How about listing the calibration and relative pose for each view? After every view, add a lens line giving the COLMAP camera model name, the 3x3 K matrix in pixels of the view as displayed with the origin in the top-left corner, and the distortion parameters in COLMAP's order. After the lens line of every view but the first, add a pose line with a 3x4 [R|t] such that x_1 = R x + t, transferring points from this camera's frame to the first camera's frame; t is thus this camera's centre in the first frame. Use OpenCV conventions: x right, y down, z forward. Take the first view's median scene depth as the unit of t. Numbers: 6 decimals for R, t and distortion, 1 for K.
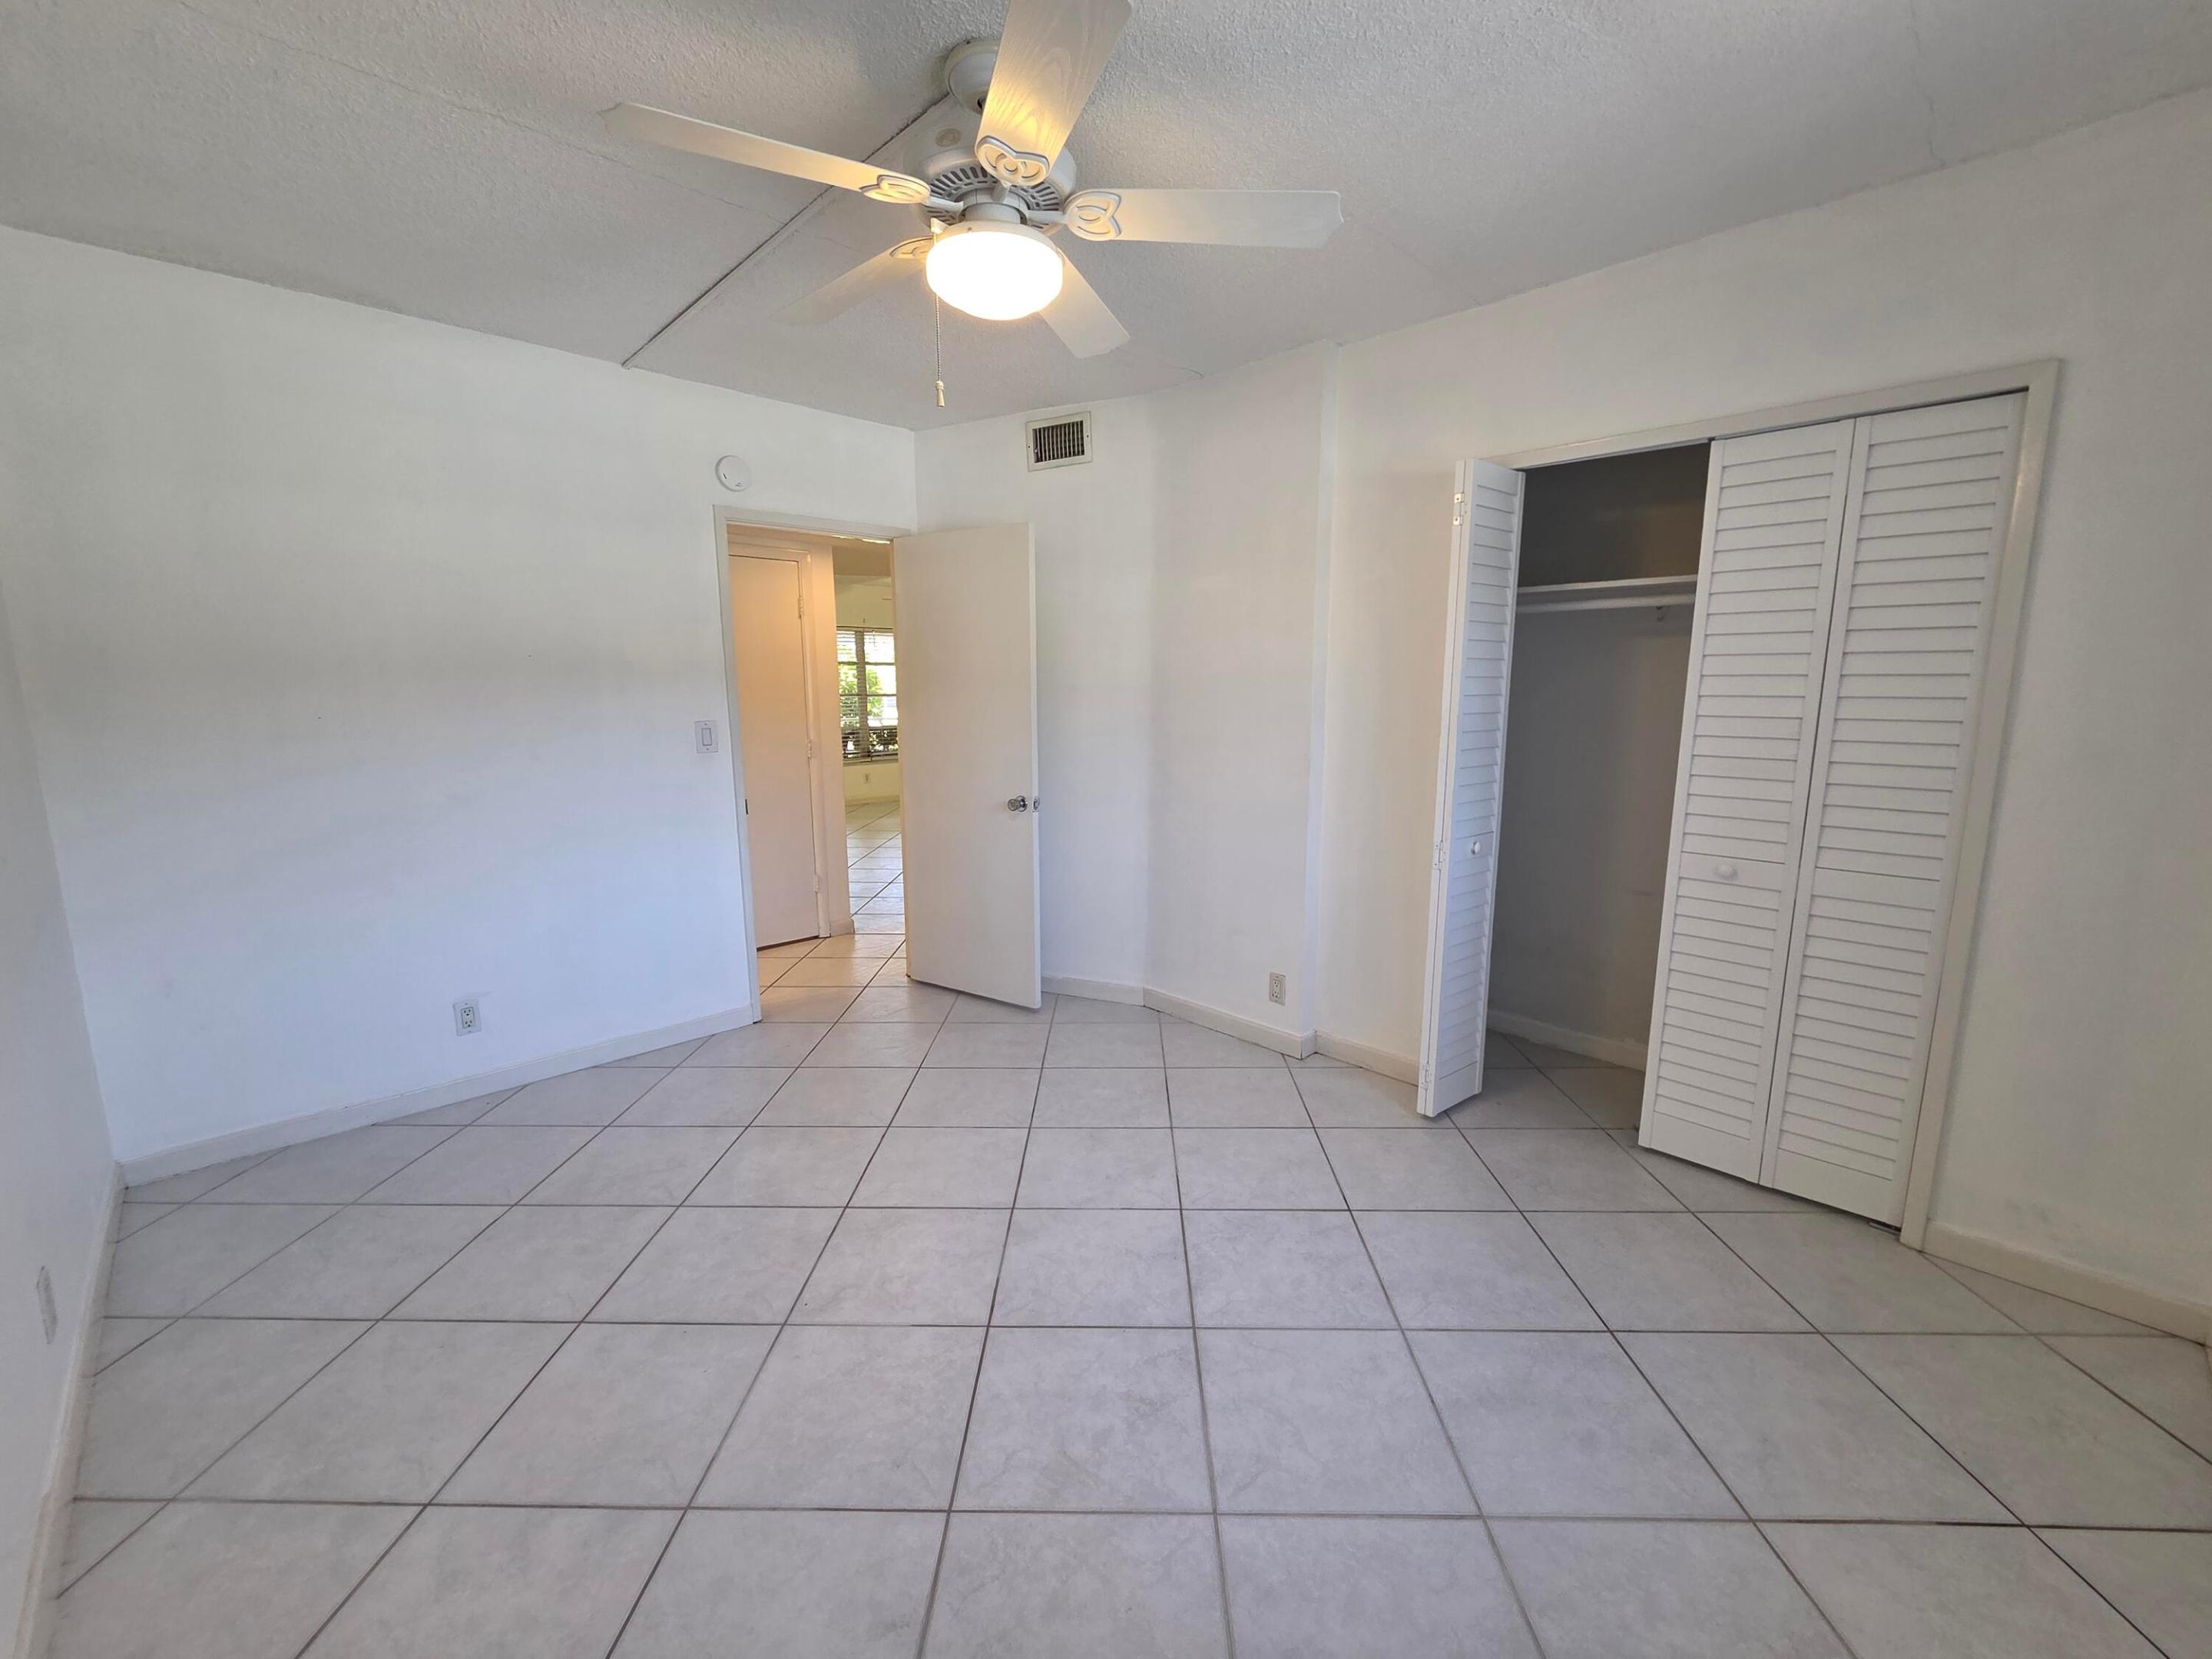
lens RADIAL K [[900.8, 0, 1106.0], [0, 900.8, 829.5], [0, 0, 1]] dist [-0.000479, -0.000152]
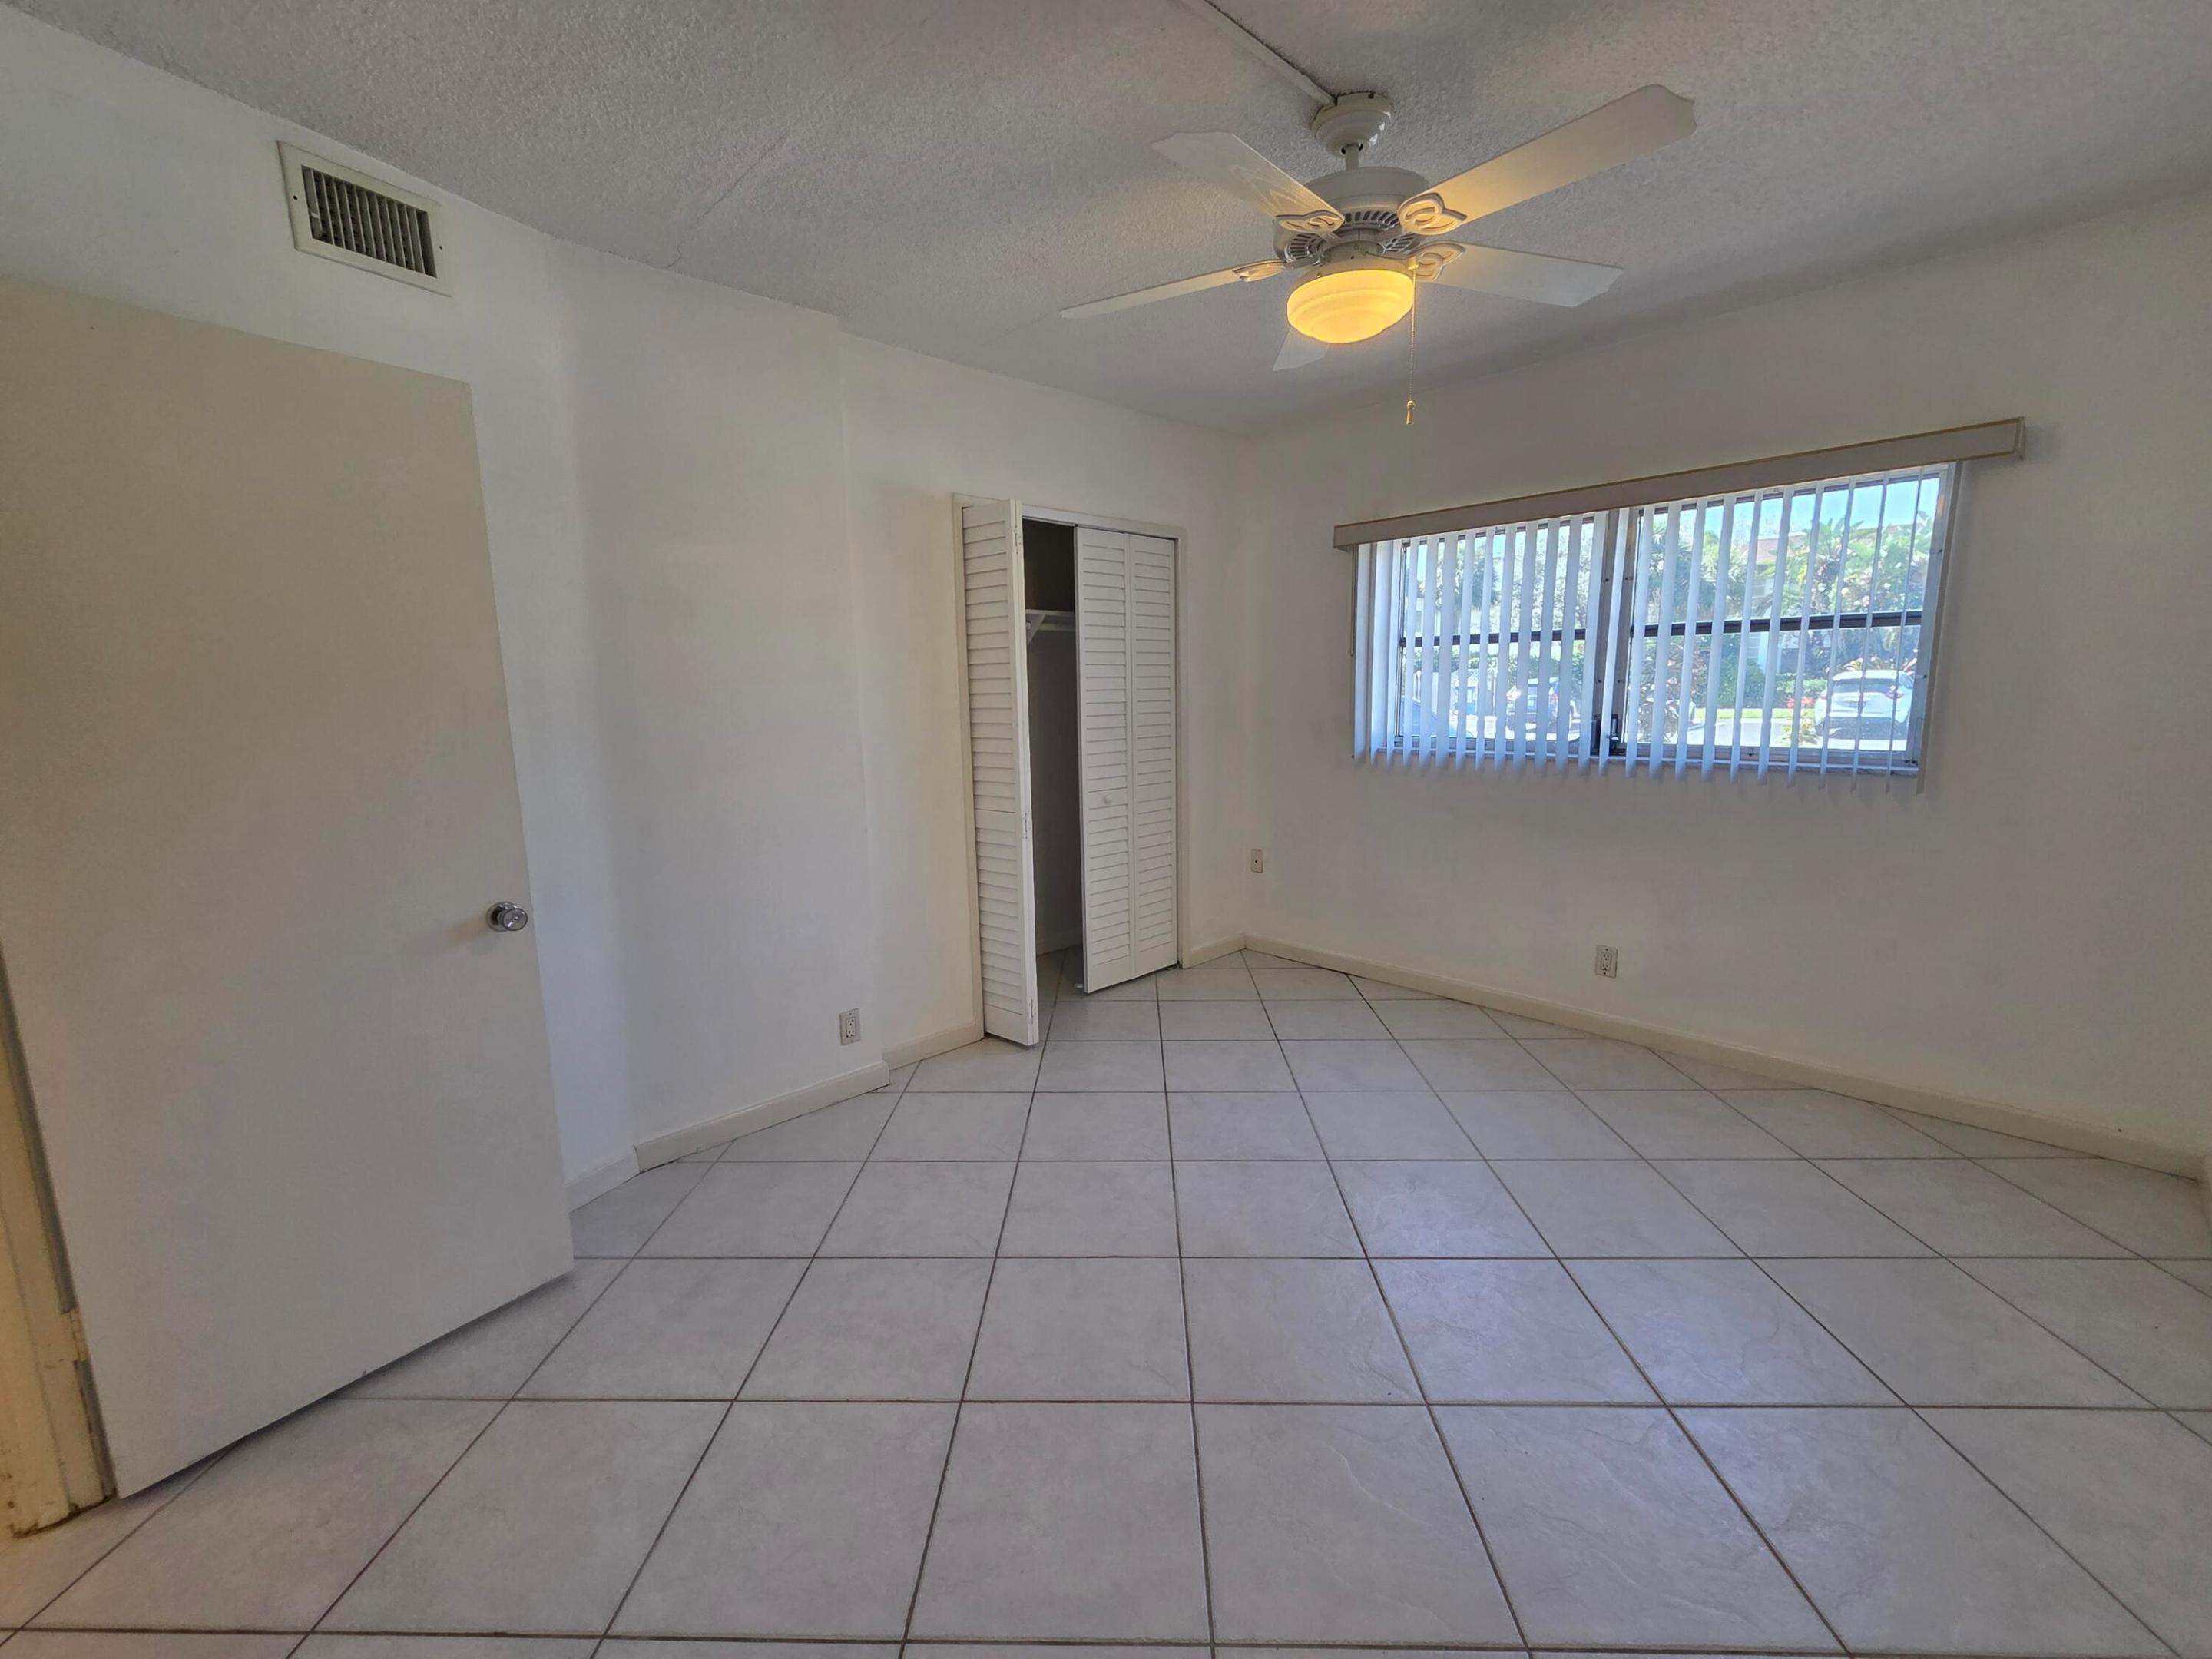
lens RADIAL K [[896.4, 0, 1106.0], [0, 896.4, 829.5], [0, 0, 1]] dist [-0.015512, -0.000084]
pose [[0.015148, -0.154355, 0.987899, -0.655402], [0.181436, 0.972035, 0.149094, -0.100274], [-0.983286, 0.176982, 0.042729, 0.685088]]
